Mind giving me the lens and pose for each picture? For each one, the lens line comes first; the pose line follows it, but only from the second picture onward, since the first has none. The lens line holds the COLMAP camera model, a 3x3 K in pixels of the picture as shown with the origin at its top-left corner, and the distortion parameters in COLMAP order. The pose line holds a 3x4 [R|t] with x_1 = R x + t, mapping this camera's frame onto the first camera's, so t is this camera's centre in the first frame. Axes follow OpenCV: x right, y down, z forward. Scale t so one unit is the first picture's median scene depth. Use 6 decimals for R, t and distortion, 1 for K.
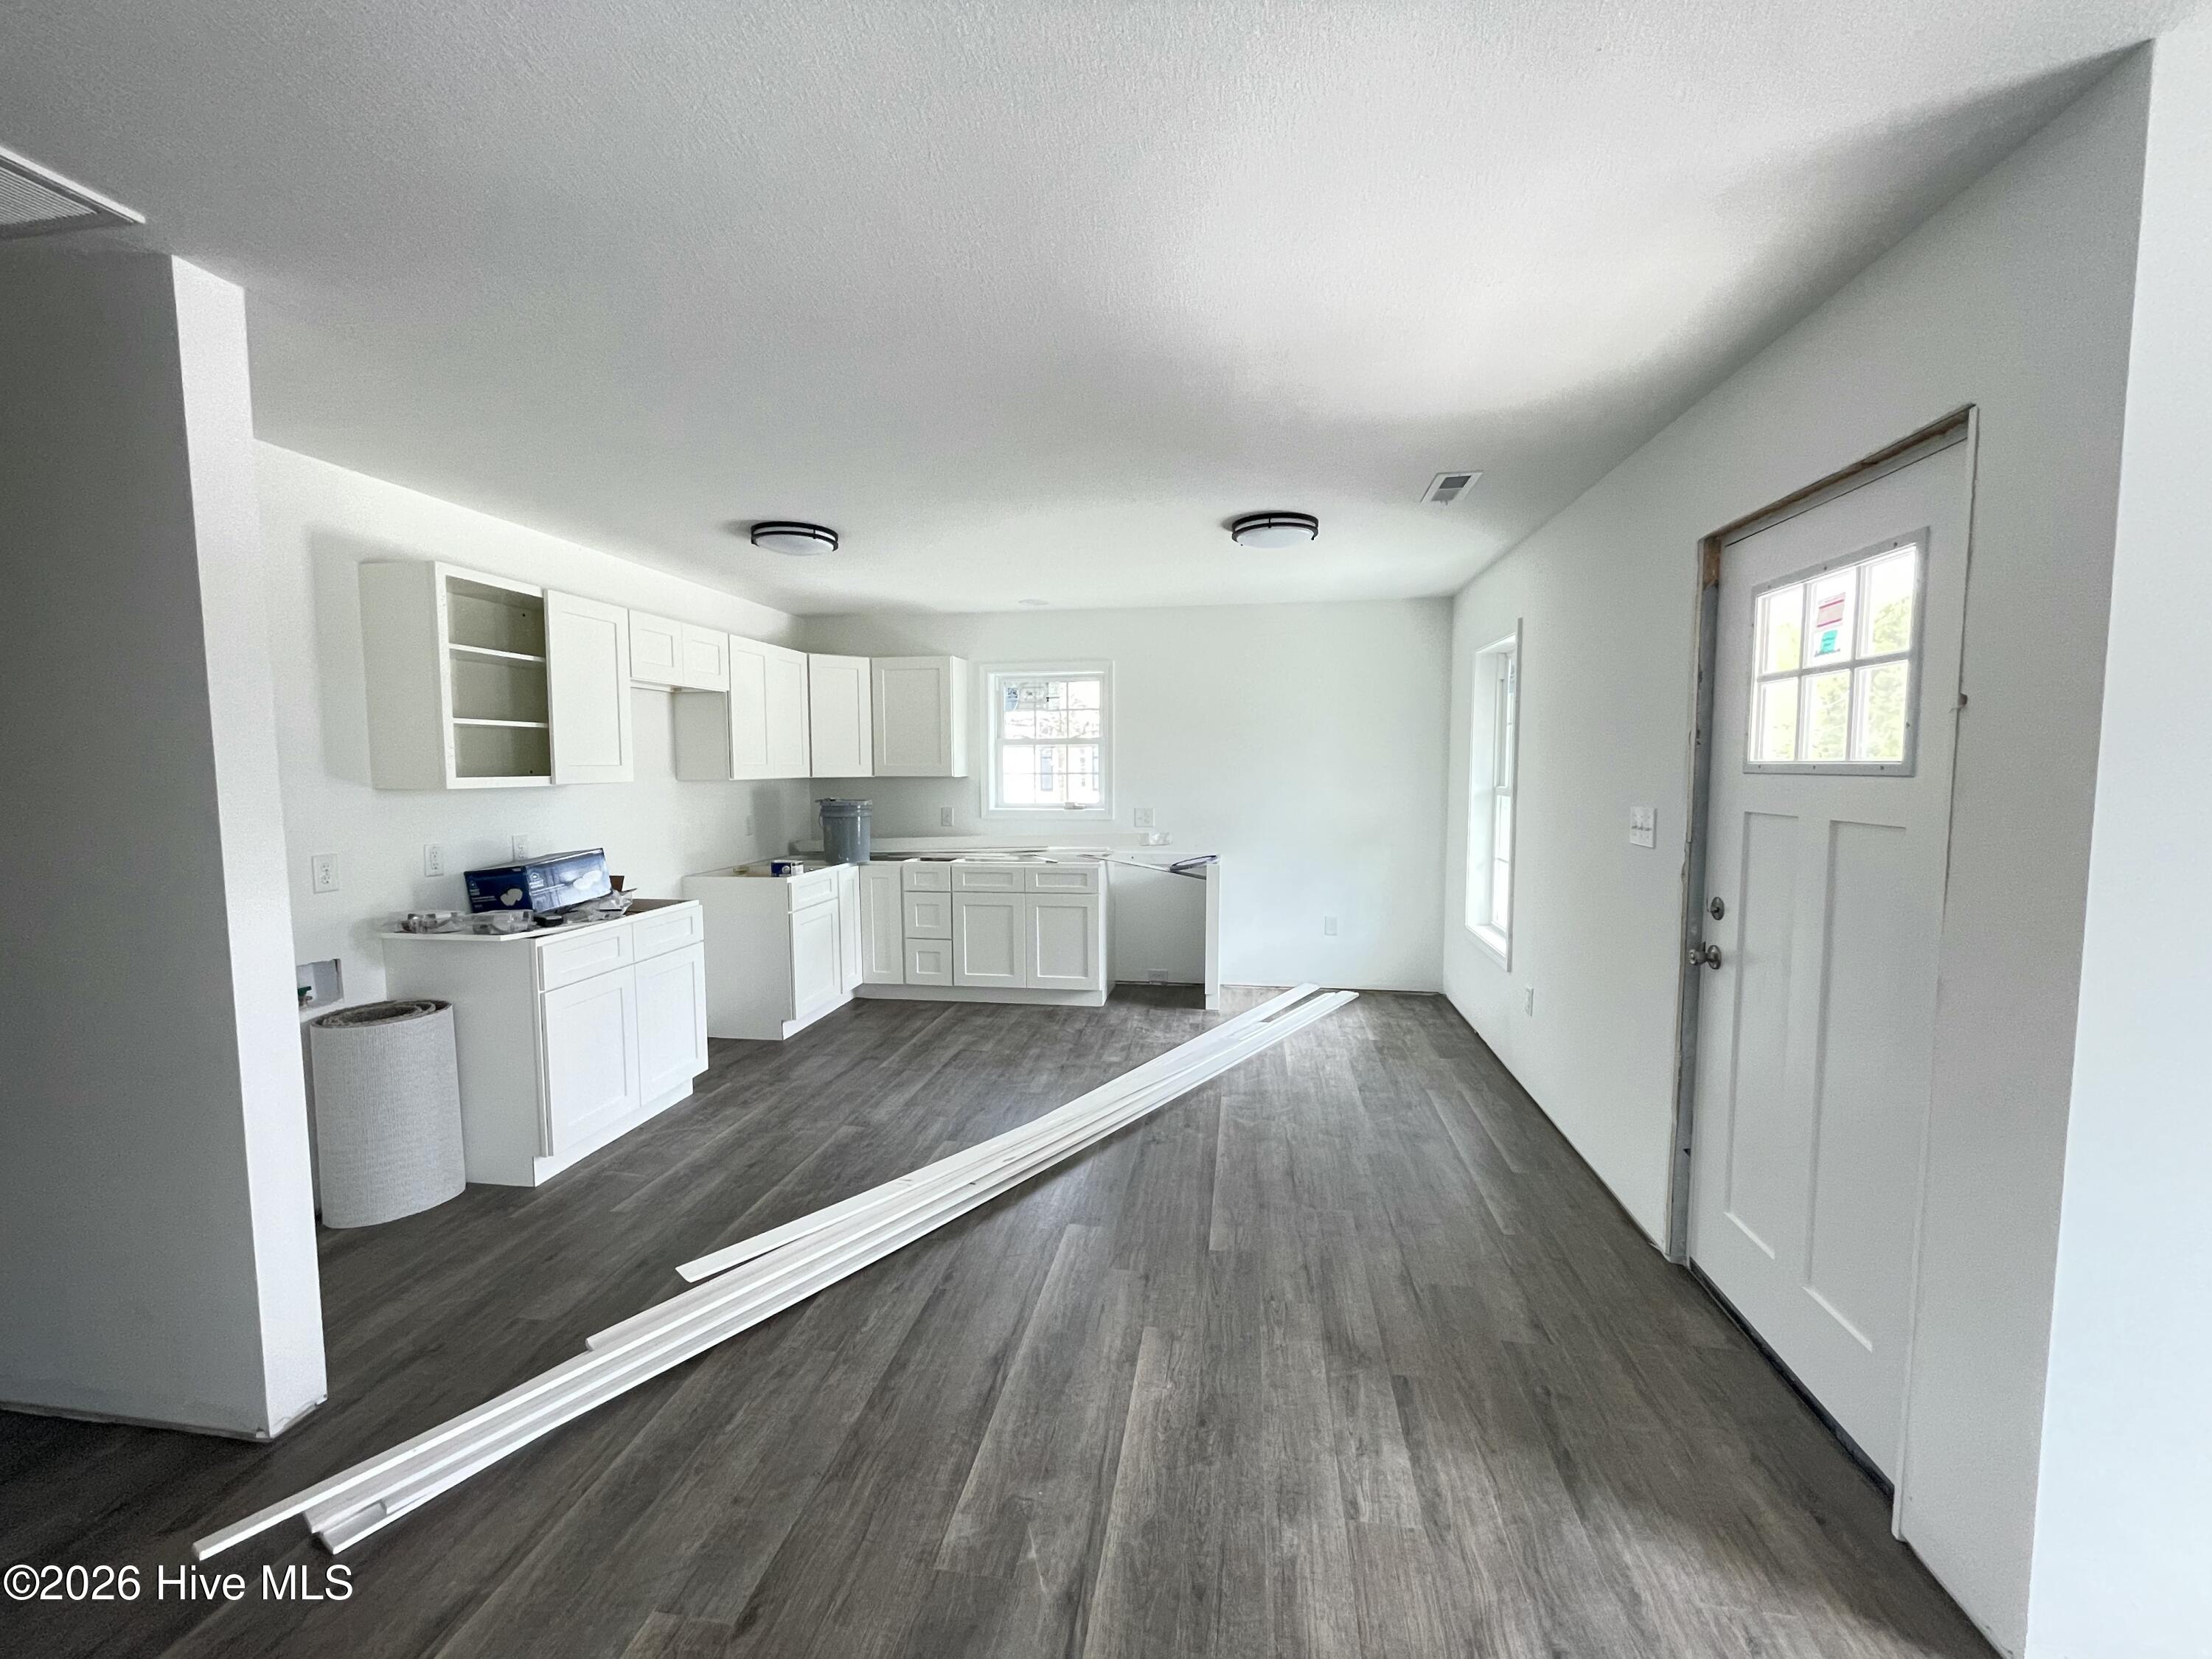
lens RADIAL K [[891.8, 0, 1093.5], [0, 891.8, 831.3], [0, 0, 1]] dist [0.000256, -0.000589]
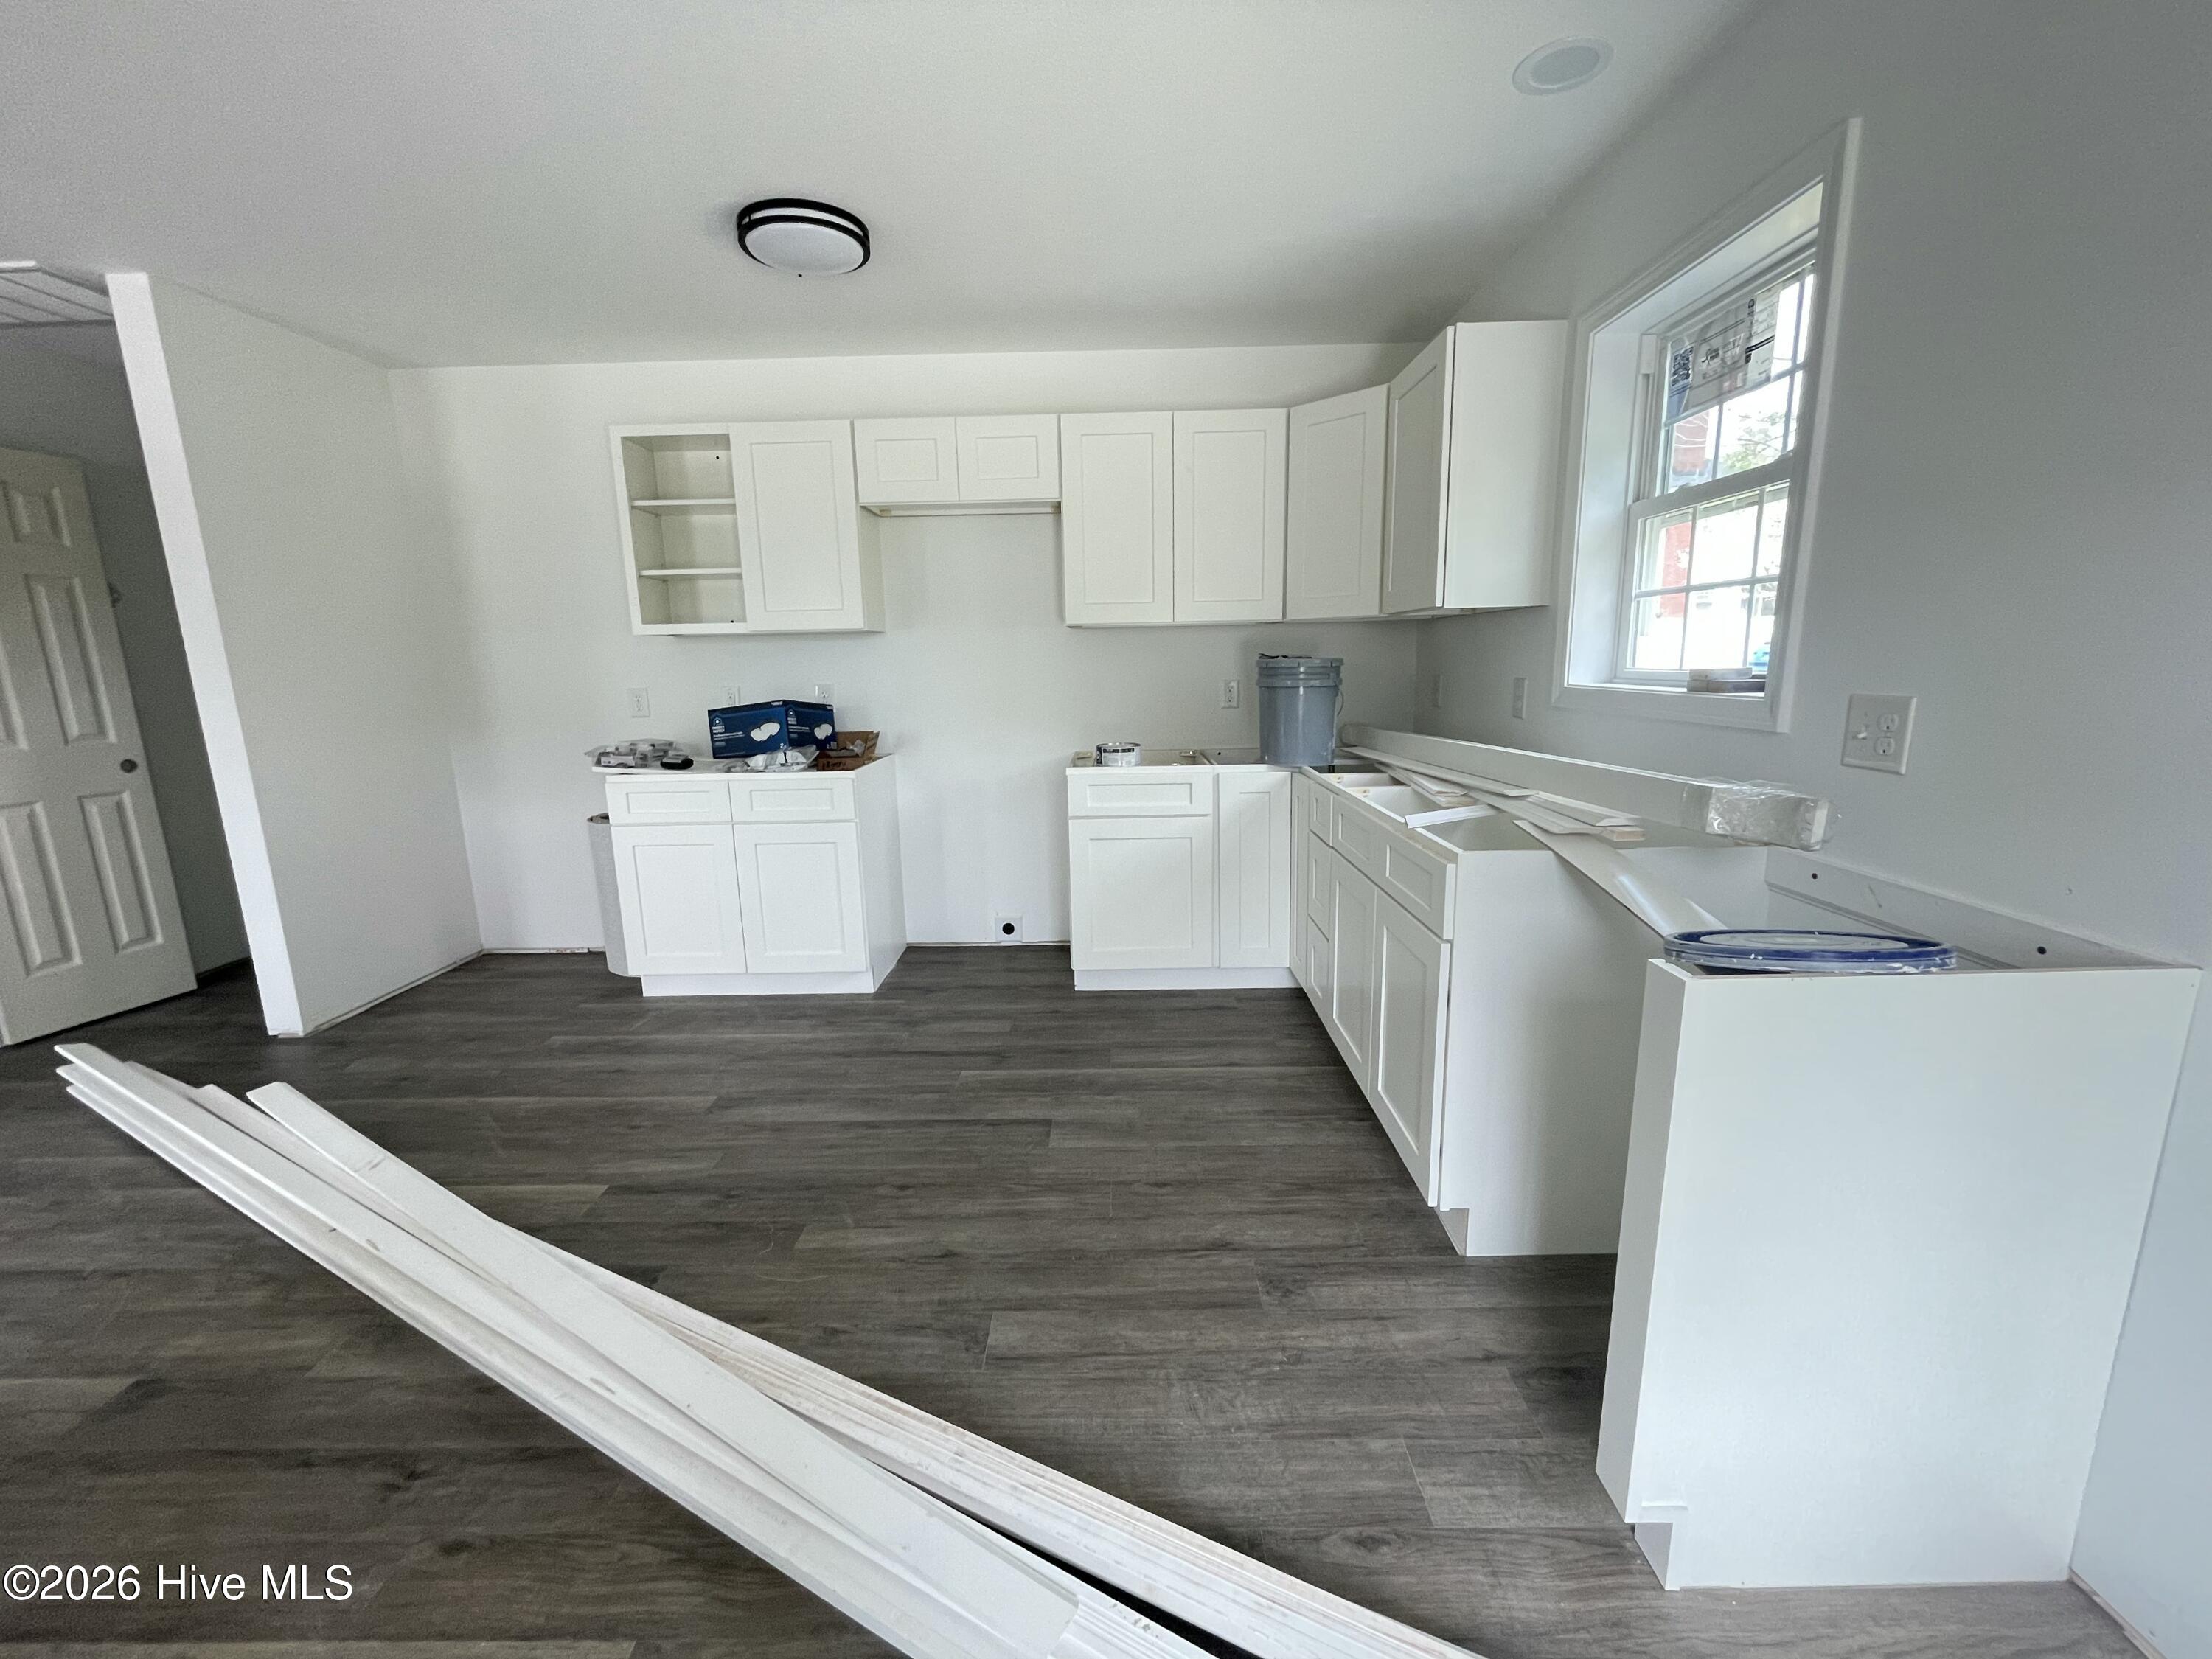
lens RADIAL K [[891.8, 0, 1099.4], [0, 891.8, 828.8], [0, 0, 1]] dist [0.000256, -0.000589]
pose [[0.157391, 0.188903, -0.969301, 0.335866], [-0.054995, 0.981687, 0.182388, -0.028413], [0.986004, 0.024601, 0.164897, 0.903920]]
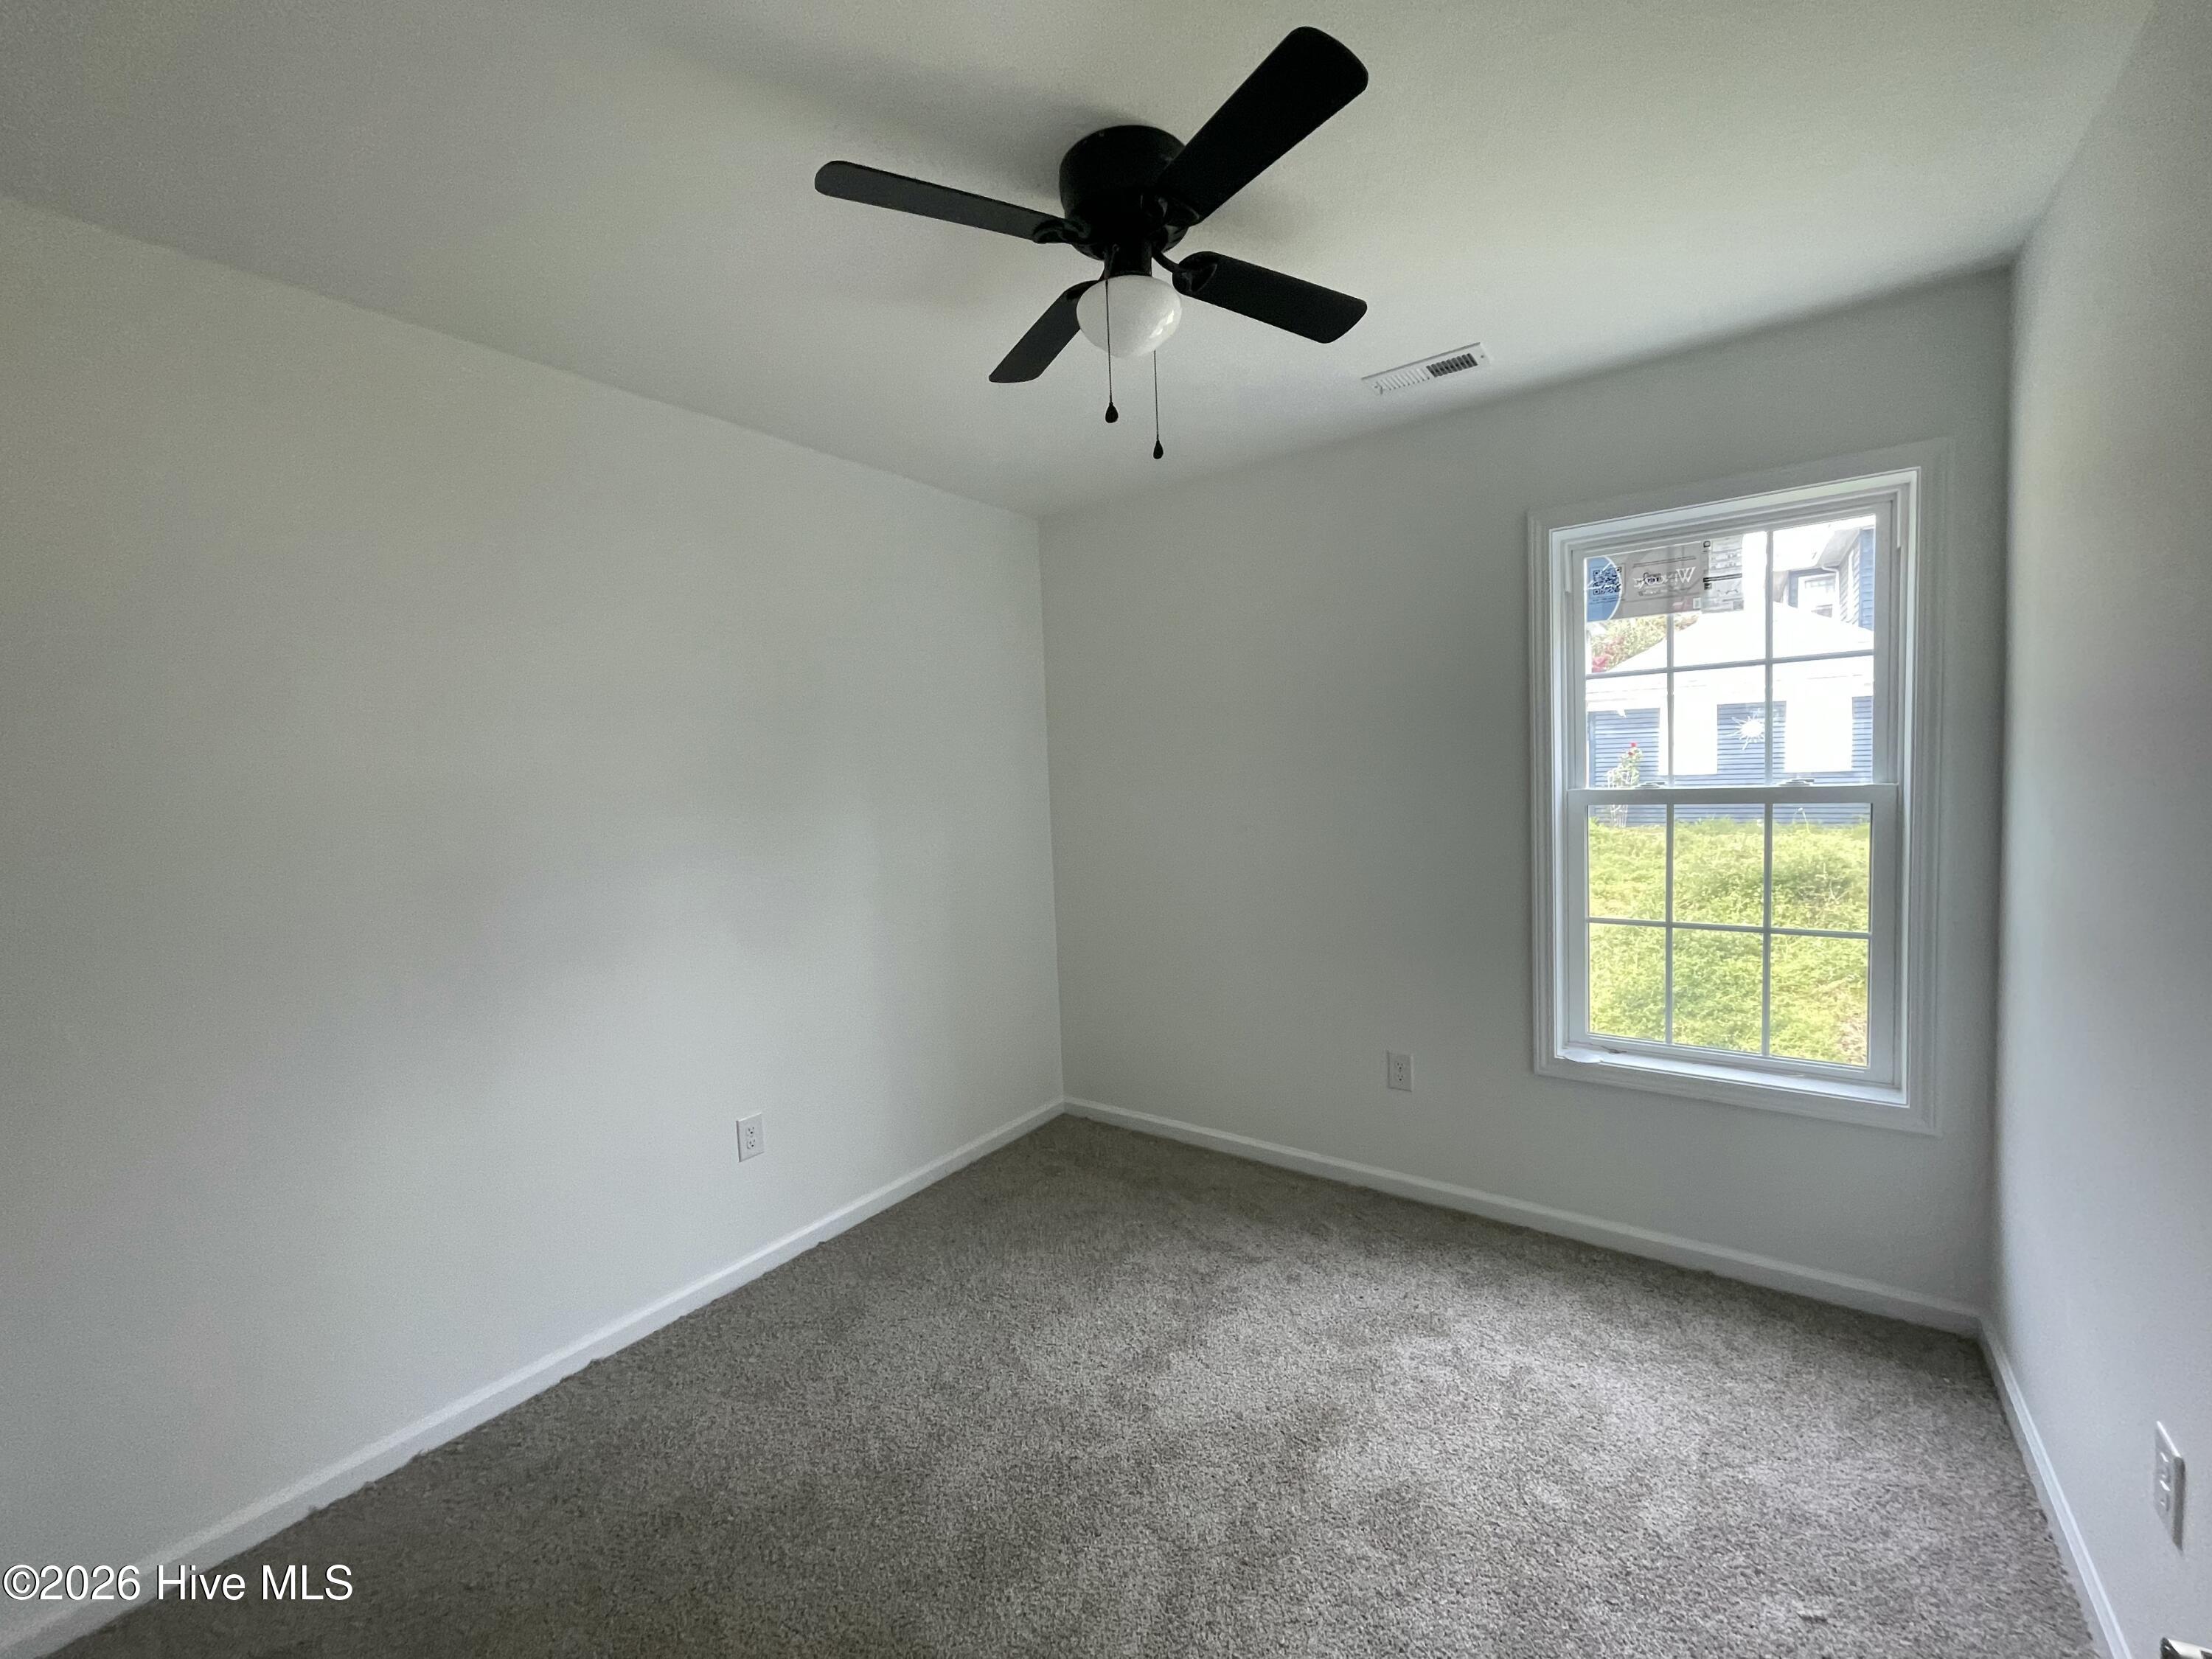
lens RADIAL K [[891.8, 0, 1111.3], [0, 891.8, 829.2], [0, 0, 1]] dist [0.000256, -0.000589]
pose [[0.878054, 0.011416, -0.478426, -0.118684], [-0.041379, 0.997782, -0.052135, -0.002857], [0.476770, 0.065574, 0.876579, 0.654506]]
